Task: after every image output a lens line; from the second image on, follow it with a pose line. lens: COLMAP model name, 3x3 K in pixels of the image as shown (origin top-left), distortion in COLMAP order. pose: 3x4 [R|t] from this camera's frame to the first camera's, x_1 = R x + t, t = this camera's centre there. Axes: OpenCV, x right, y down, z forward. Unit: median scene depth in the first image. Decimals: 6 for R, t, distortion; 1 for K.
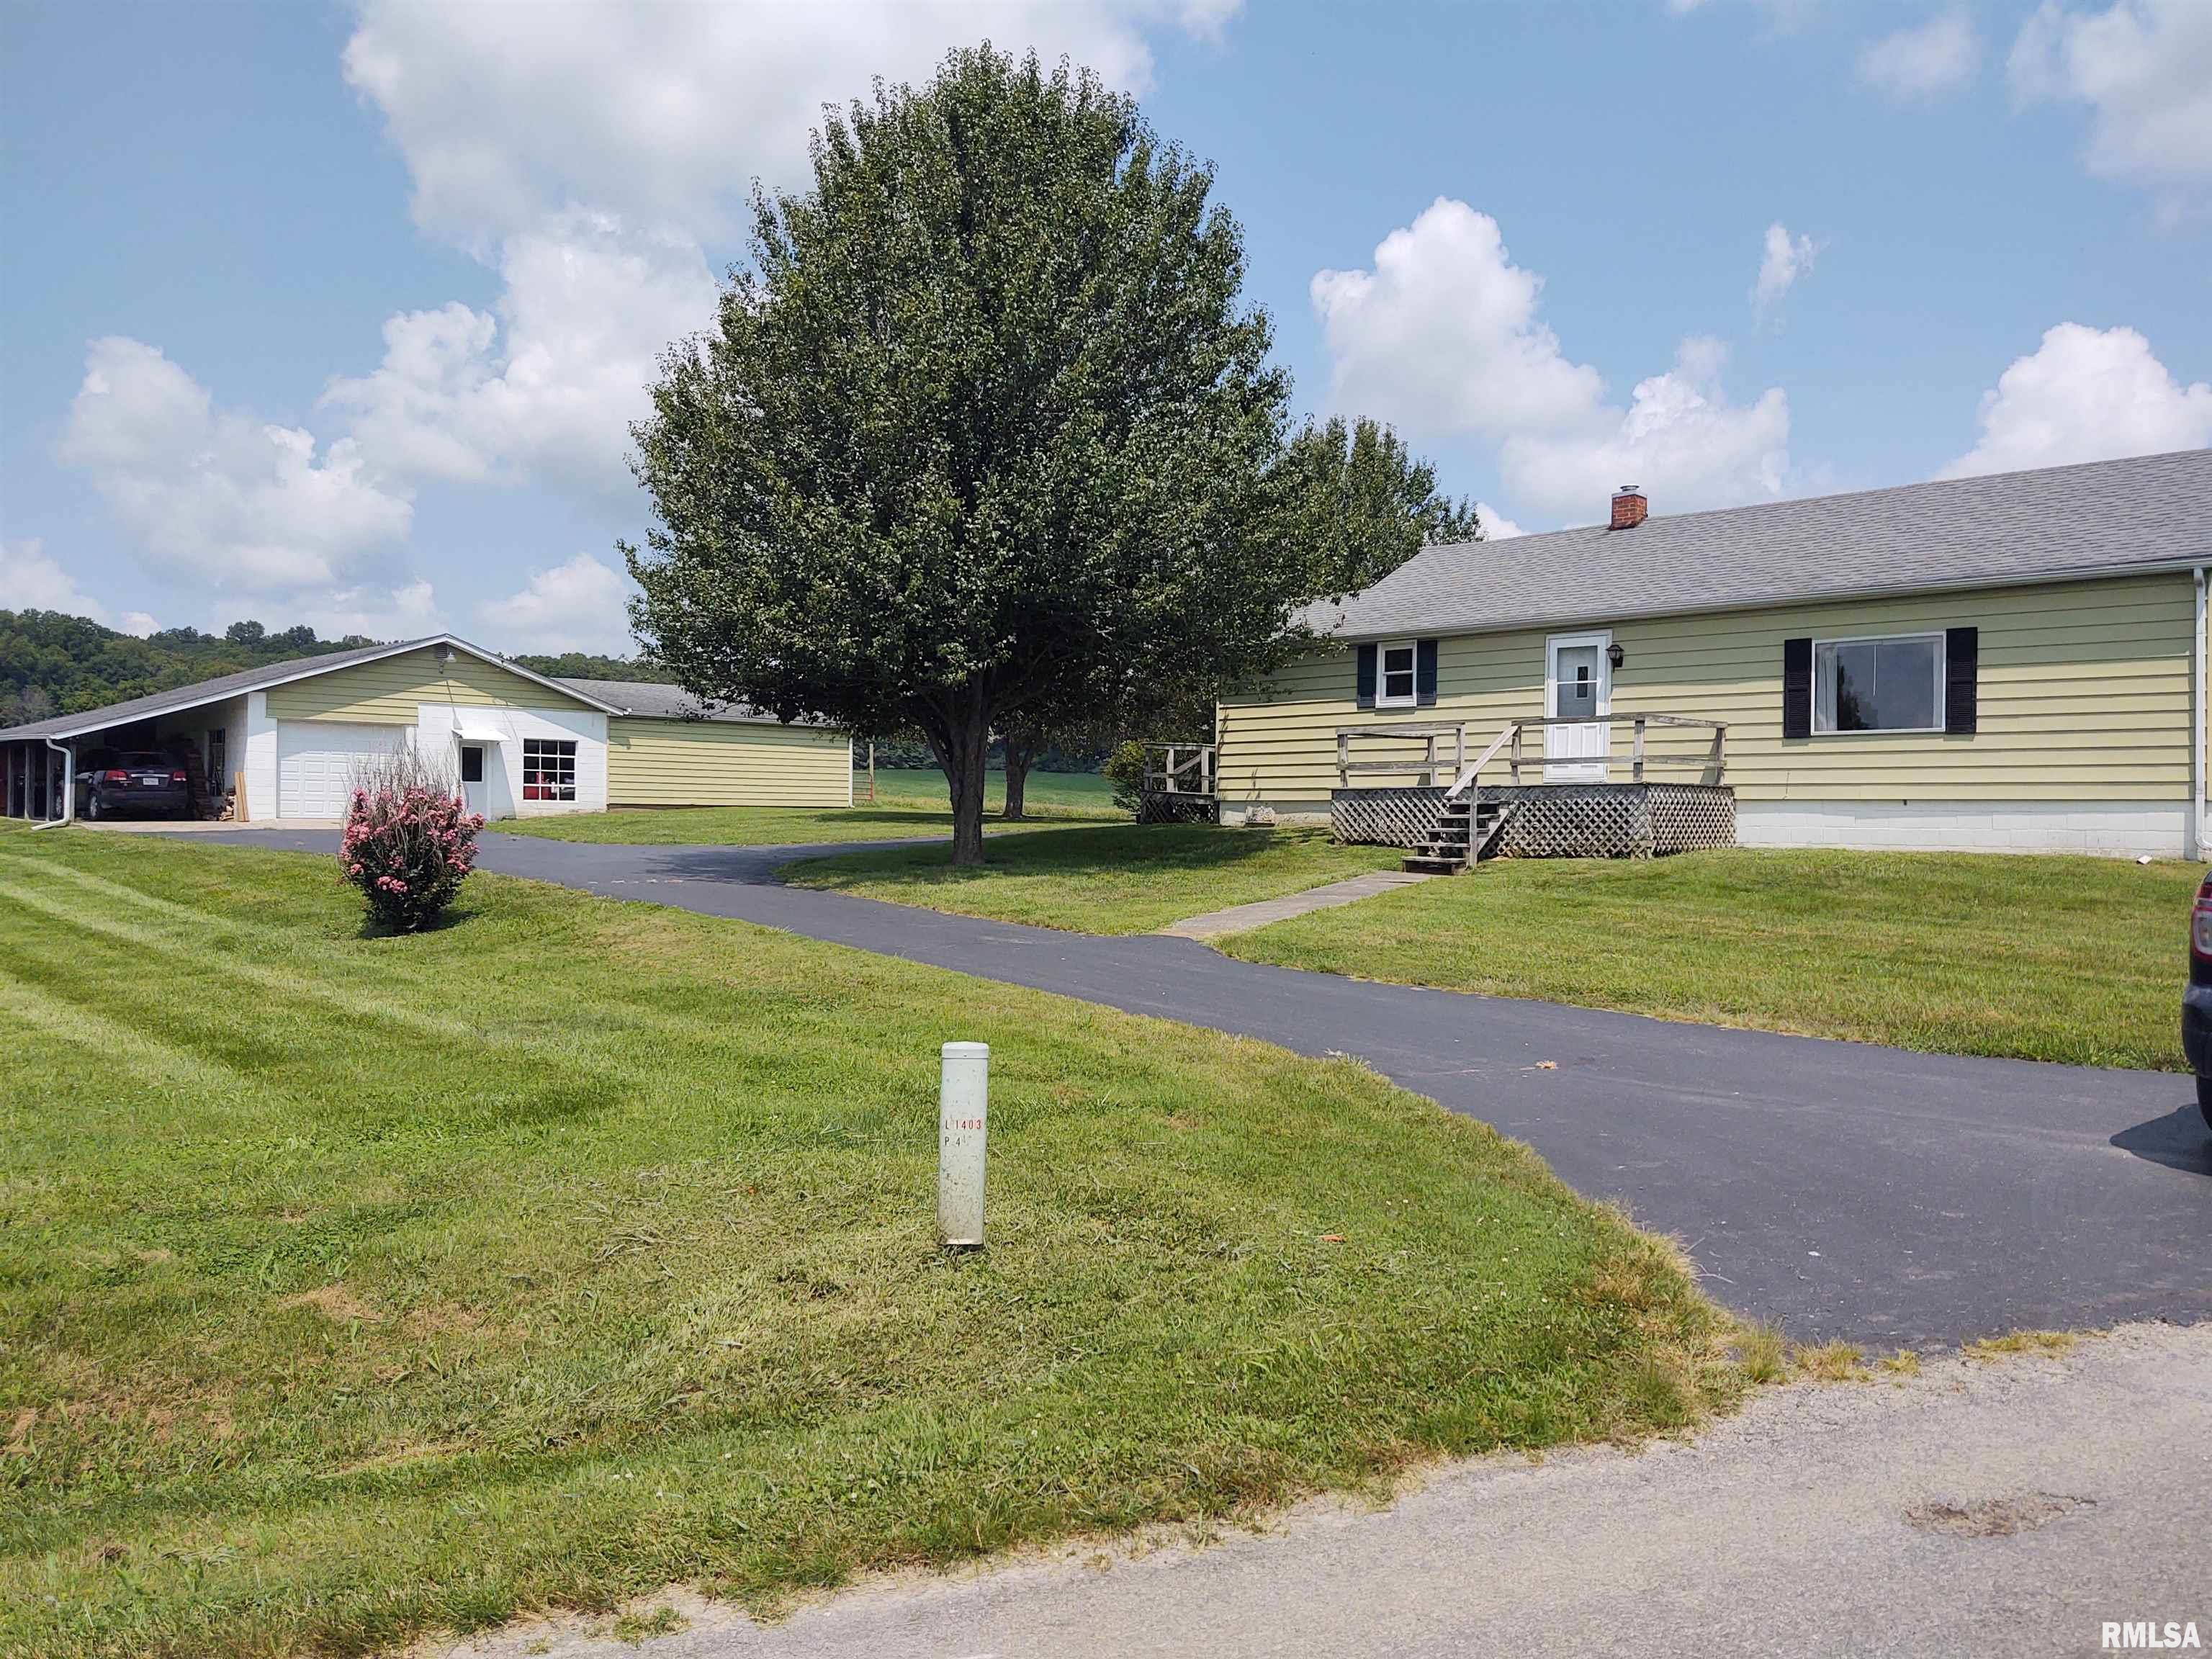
lens RADIAL K [[1690.0, 0, 1120.6], [0, 1690.0, 854.8], [0, 0, 1]] dist [0.039667, -0.059331]
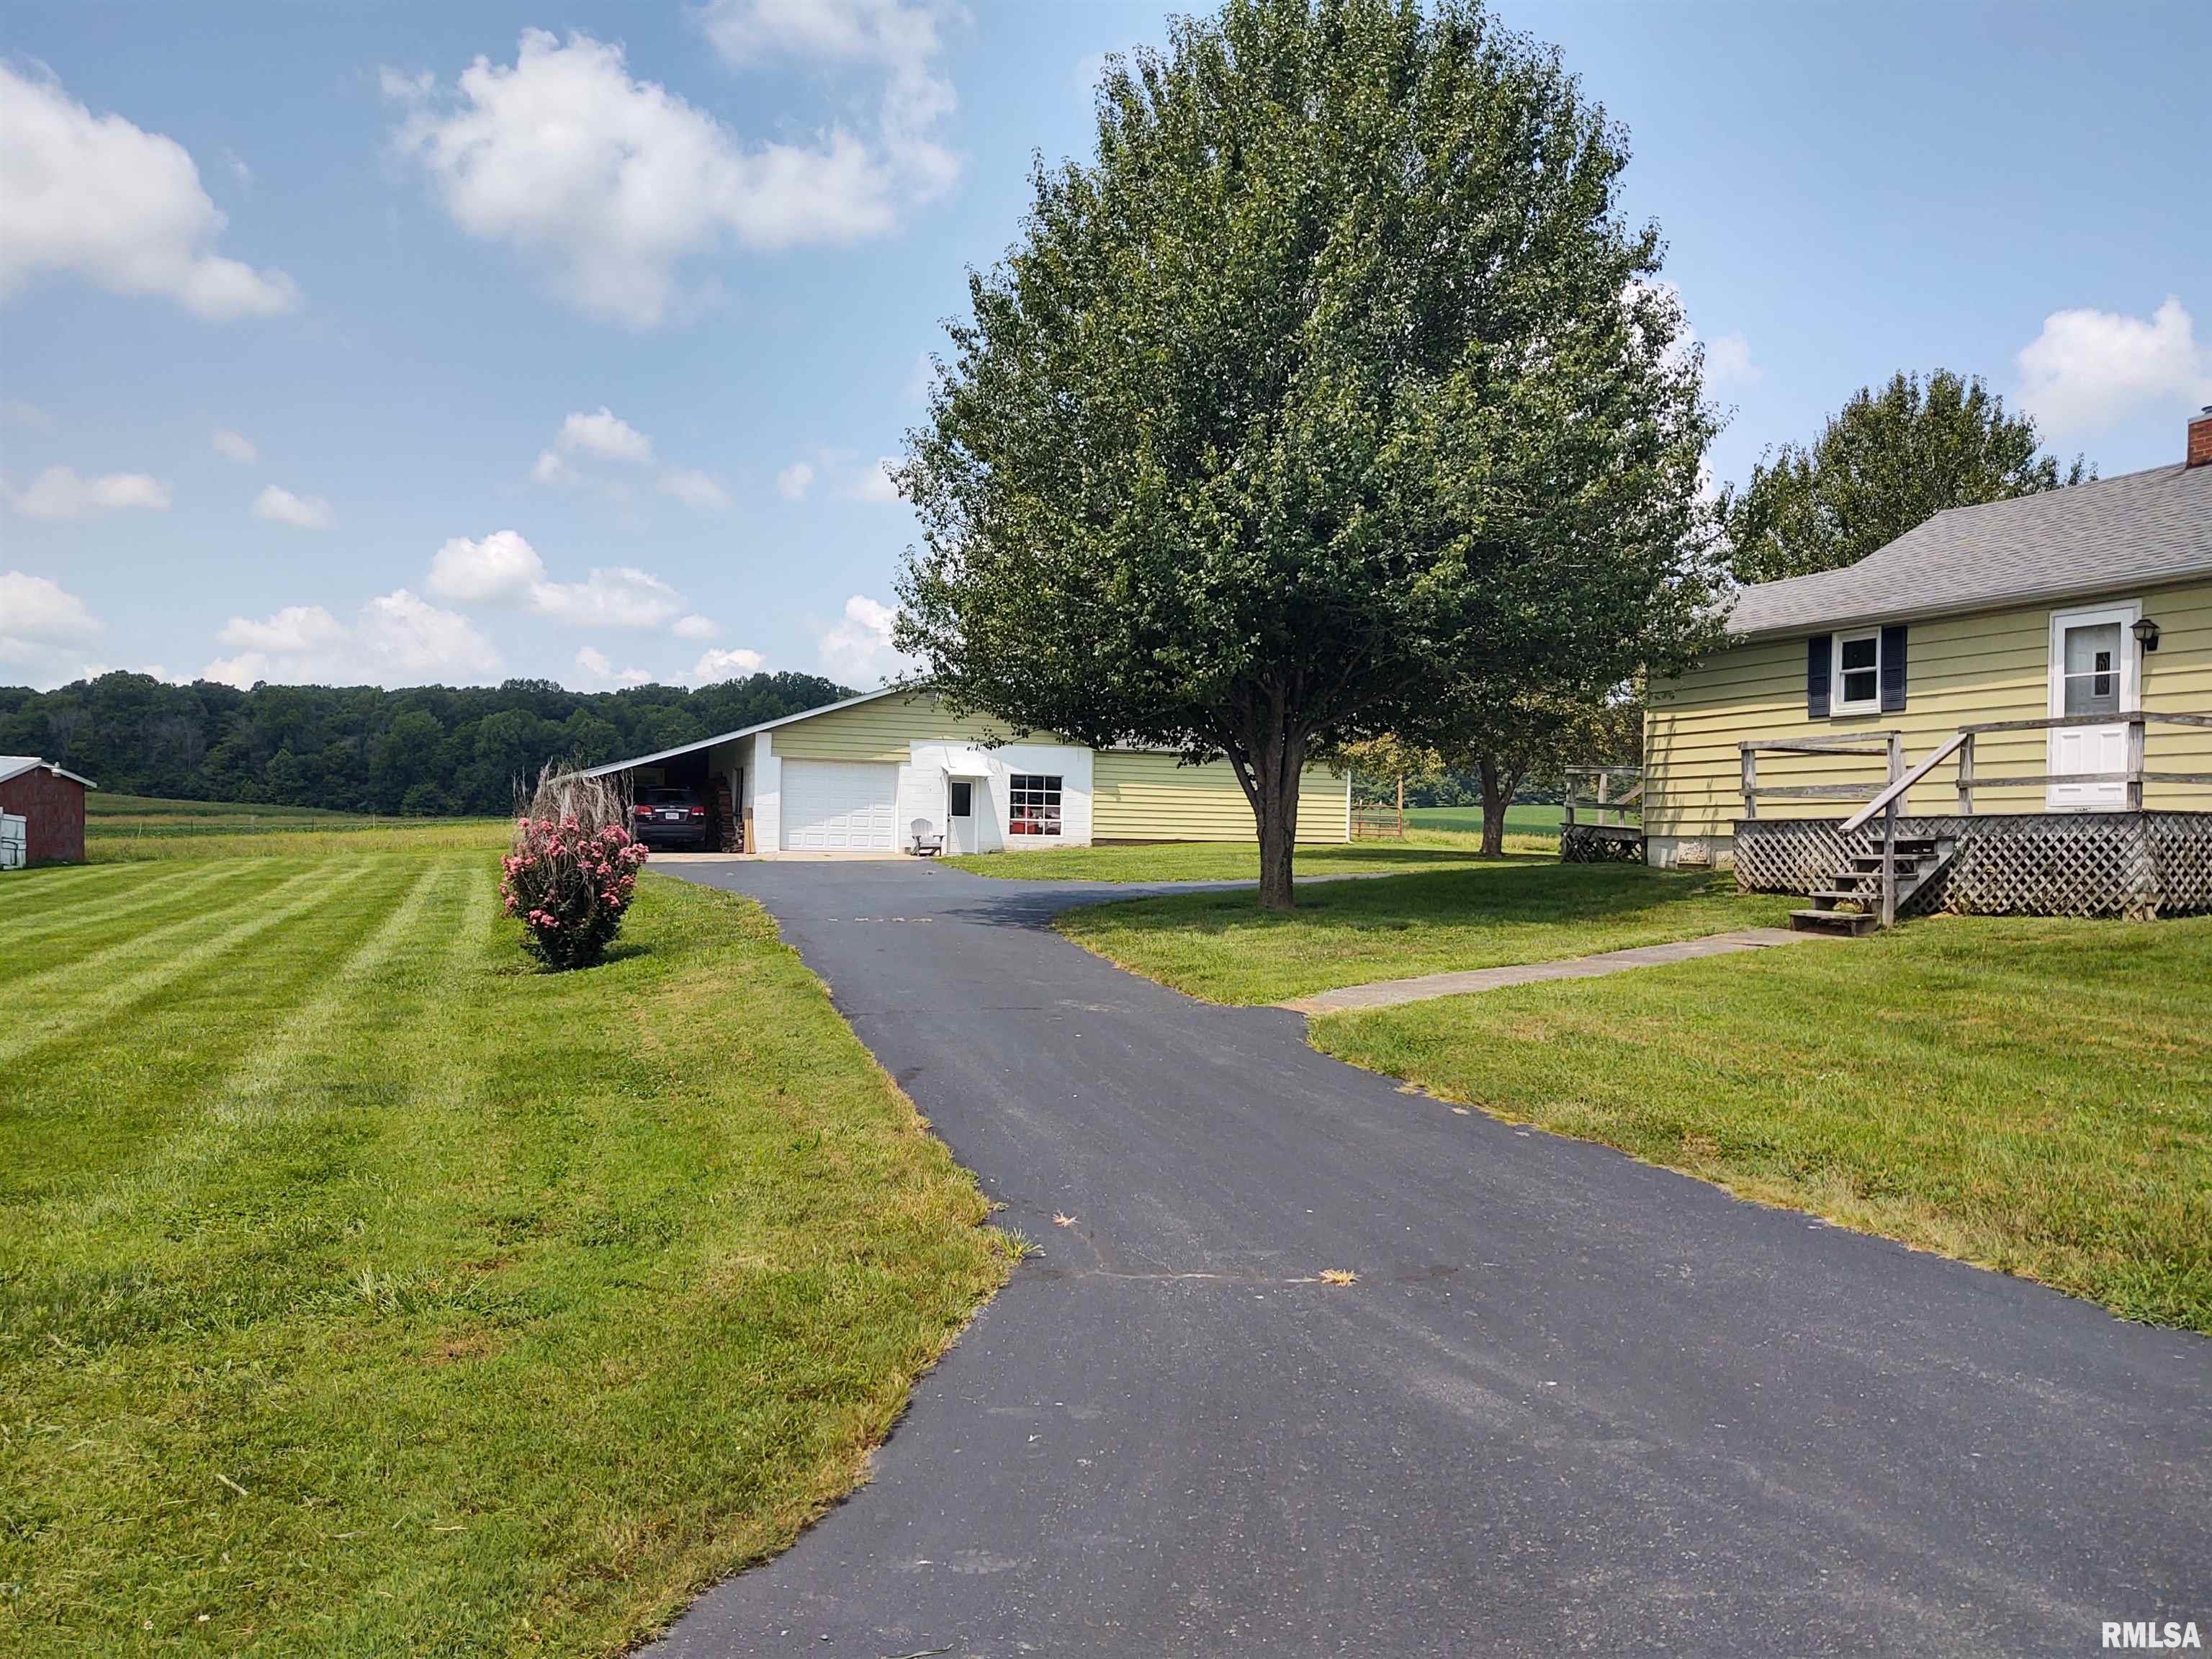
lens RADIAL K [[1690.0, 0, 1123.2], [0, 1690.0, 847.5], [0, 0, 1]] dist [0.039667, -0.059331]
pose [[0.925436, 0.005537, -0.378864, 0.164516], [-0.015583, 0.999603, -0.023454, -0.003926], [0.378584, 0.027609, 0.925155, 0.175127]]
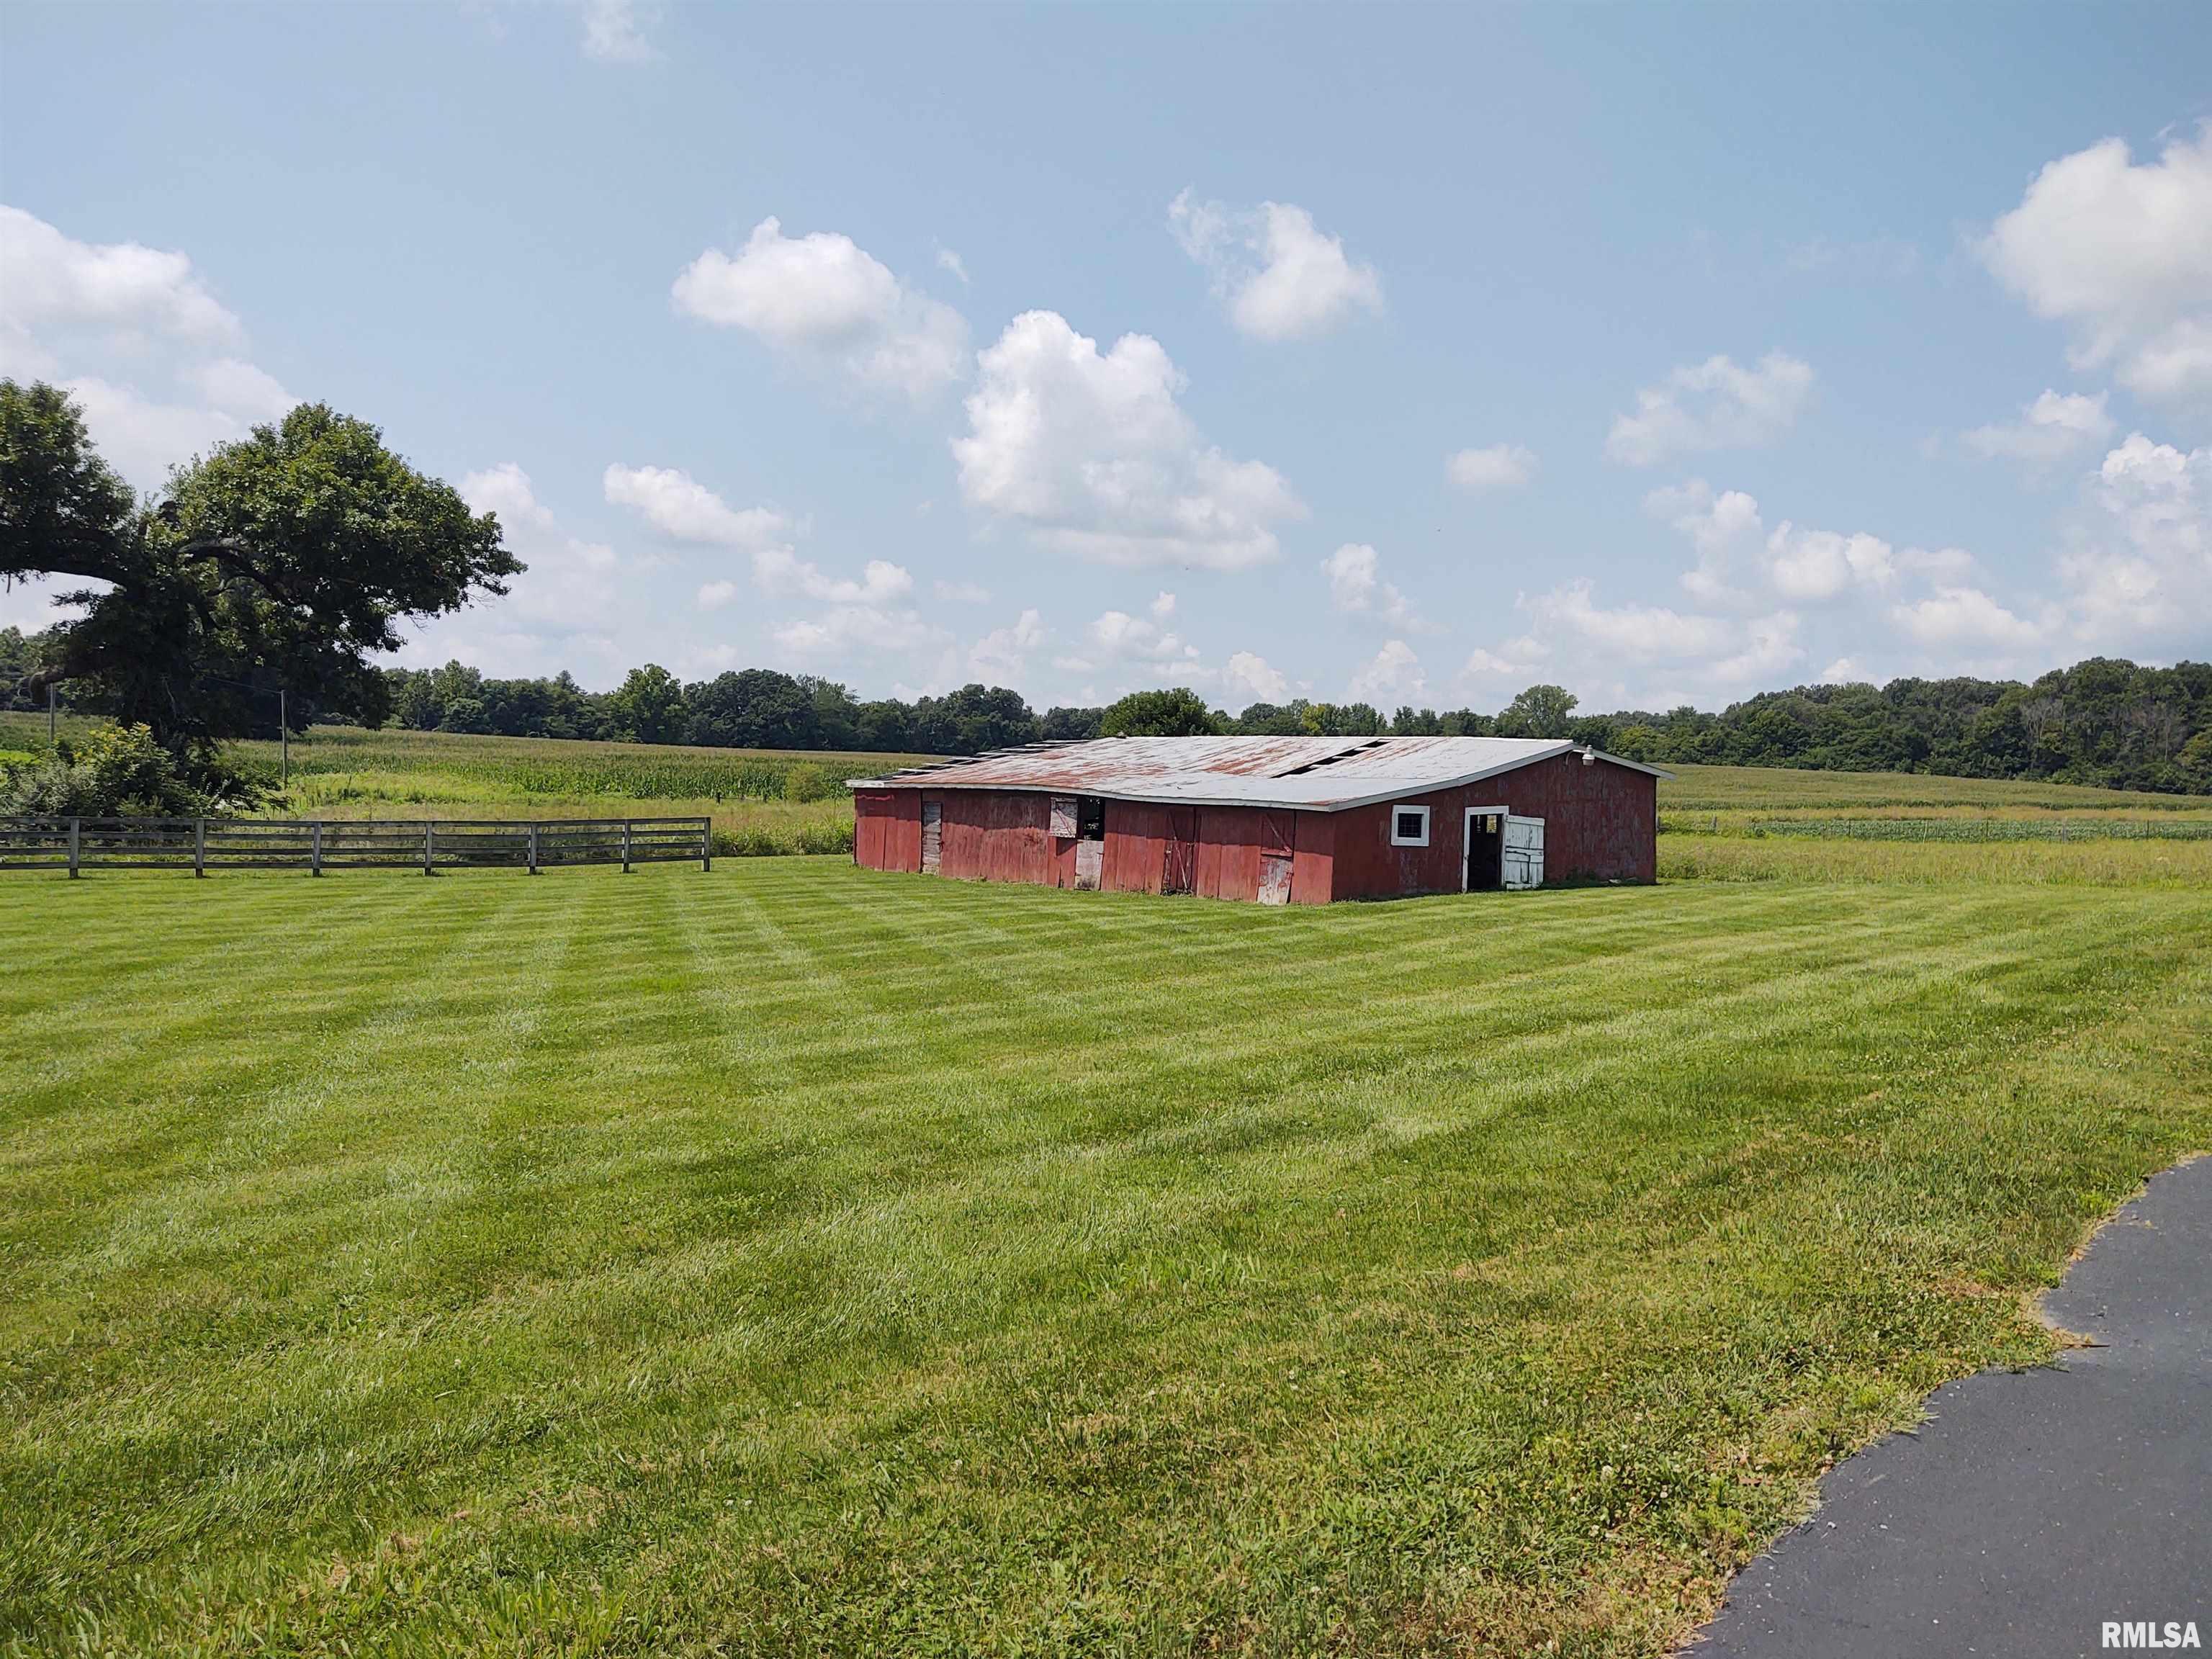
lens RADIAL K [[1690.0, 0, 1141.4], [0, 1690.0, 846.7], [0, 0, 1]] dist [0.039667, -0.059331]
pose [[0.110262, 0.026829, -0.993540, -0.299273], [-0.053205, 0.998362, 0.021055, -0.052353], [0.992477, 0.050540, 0.111509, 0.969706]]
